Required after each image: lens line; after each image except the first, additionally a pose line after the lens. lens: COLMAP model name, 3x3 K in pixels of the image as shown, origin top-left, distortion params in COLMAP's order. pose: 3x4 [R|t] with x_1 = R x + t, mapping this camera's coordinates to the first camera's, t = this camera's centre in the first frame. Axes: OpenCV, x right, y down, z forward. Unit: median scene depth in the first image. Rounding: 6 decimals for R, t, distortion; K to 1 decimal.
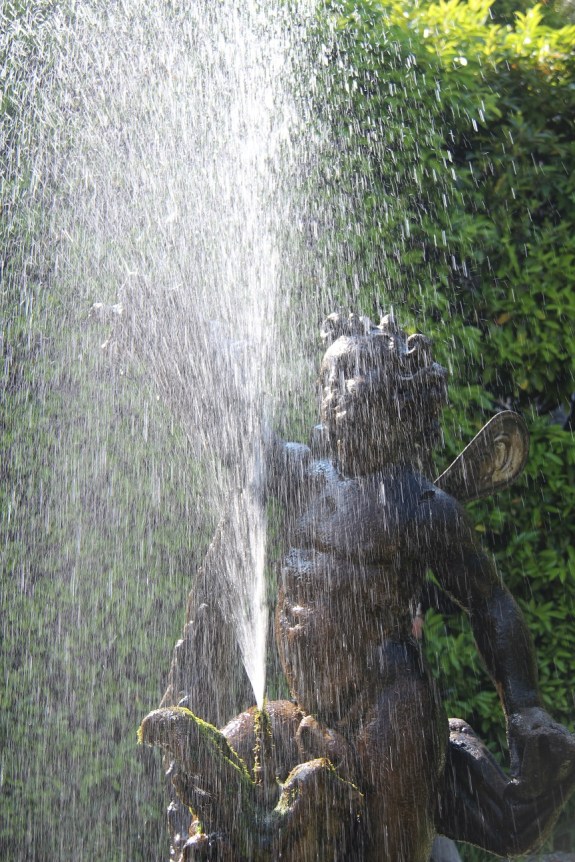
lens RADIAL K [[2270.3, 0, 287.5], [0, 2270.3, 431.0], [0, 0, 1]] dist [0.610298, -0.152432]
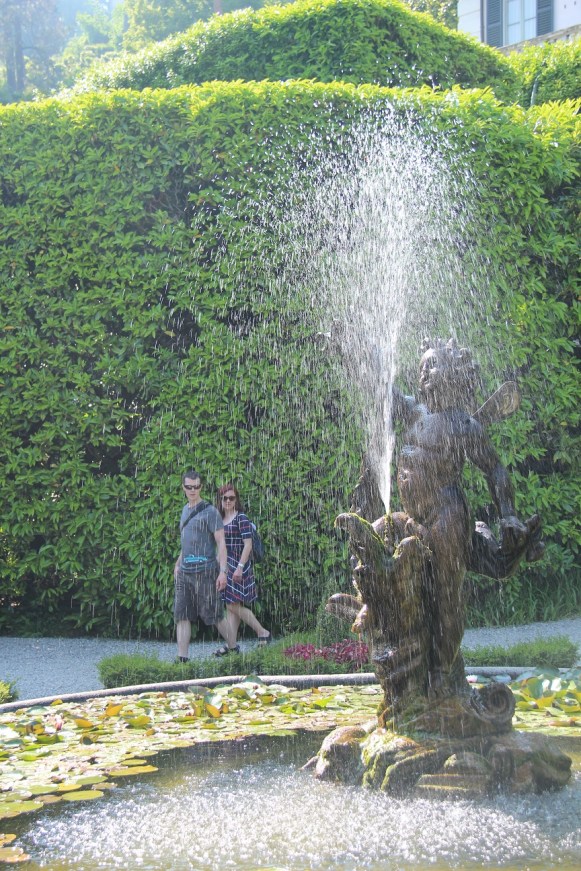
lens RADIAL K [[2294.0, 0, 290.5], [0, 2294.0, 435.5], [0, 0, 1]] dist [0.610298, -0.152432]
pose [[0.992417, 0.014231, -0.122094, 0.162465], [-0.006132, 0.997771, 0.066455, -0.104655], [0.122767, -0.065203, 0.990291, -1.222014]]
